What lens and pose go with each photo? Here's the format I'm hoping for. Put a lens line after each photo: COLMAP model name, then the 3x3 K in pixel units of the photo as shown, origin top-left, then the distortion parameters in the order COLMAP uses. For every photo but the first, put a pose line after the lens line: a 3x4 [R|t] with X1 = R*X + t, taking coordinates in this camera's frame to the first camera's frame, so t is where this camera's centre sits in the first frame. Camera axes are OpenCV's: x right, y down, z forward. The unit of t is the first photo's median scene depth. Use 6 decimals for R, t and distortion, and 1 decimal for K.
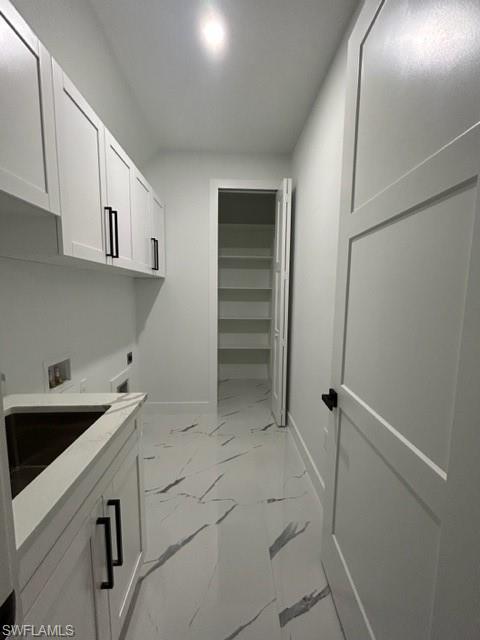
lens RADIAL K [[261.9, 0, 240.0], [0, 261.9, 320.0], [0, 0, 1]] dist [0.001472, -0.001019]
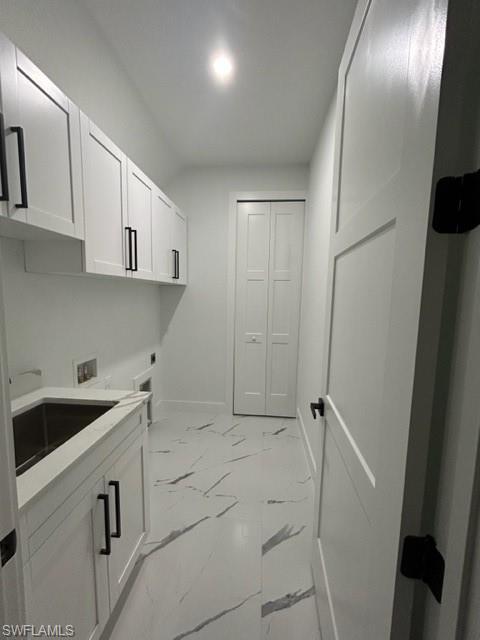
lens RADIAL K [[260.5, 0, 236.9], [0, 260.5, 320.1], [0, 0, 1]] dist [0.000603, 0.000227]
pose [[0.991475, 0.020431, -0.128688, 0.122030], [-0.021494, 0.999745, -0.006876, -0.028742], [0.128515, 0.009584, 0.991661, -0.064402]]
